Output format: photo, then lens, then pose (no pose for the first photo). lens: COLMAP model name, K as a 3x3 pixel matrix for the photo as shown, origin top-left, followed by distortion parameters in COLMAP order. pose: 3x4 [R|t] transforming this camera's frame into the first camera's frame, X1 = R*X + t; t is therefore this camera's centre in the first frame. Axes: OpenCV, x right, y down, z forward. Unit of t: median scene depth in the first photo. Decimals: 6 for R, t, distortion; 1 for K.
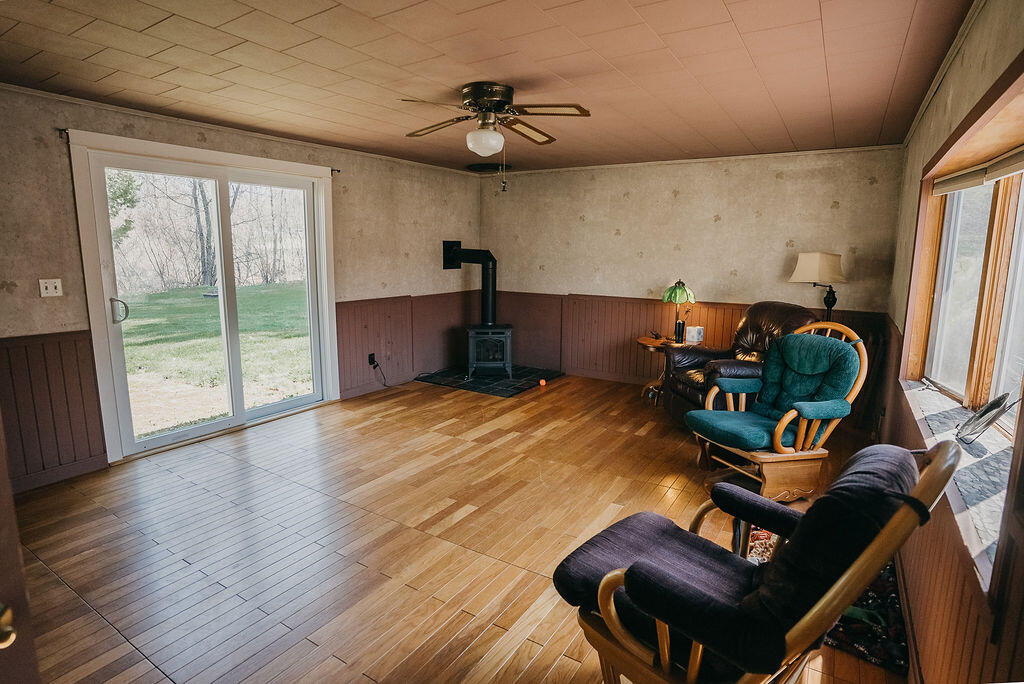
lens RADIAL K [[514.1, 0, 512.0], [0, 514.1, 342.0], [0, 0, 1]] dist [-0.085015, 0.038111]
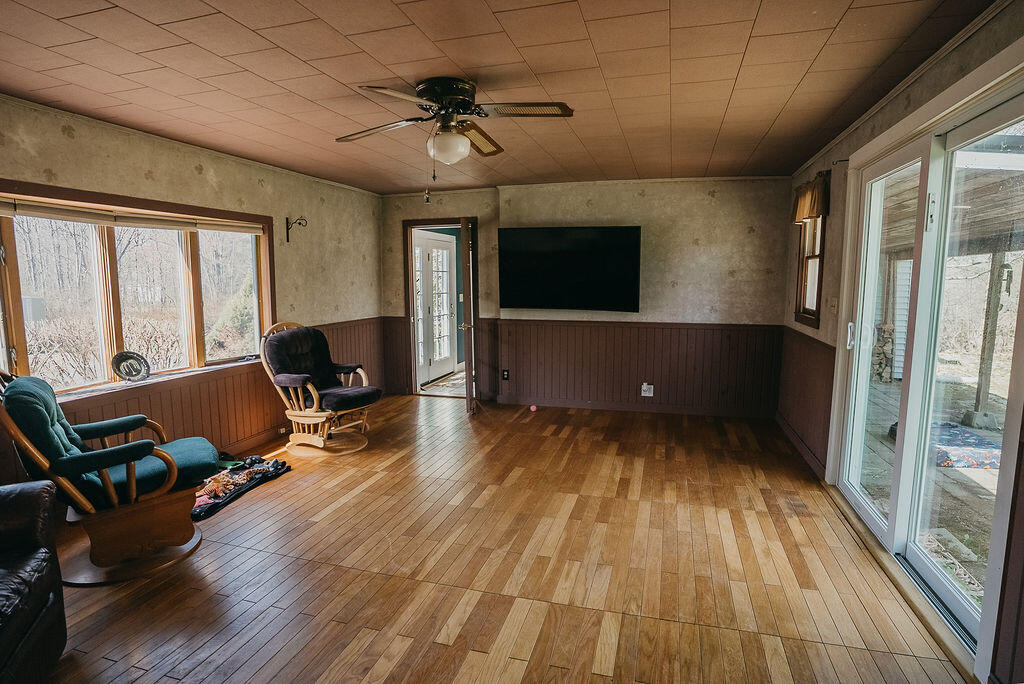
lens RADIAL K [[514.1, 0, 512.0], [0, 514.1, 342.0], [0, 0, 1]] dist [-0.085015, 0.038111]
pose [[-0.955756, 0.033793, -0.292211, 0.081827], [-0.053486, 0.956856, 0.285596, -0.250781], [0.289256, 0.288590, -0.912714, 1.458176]]
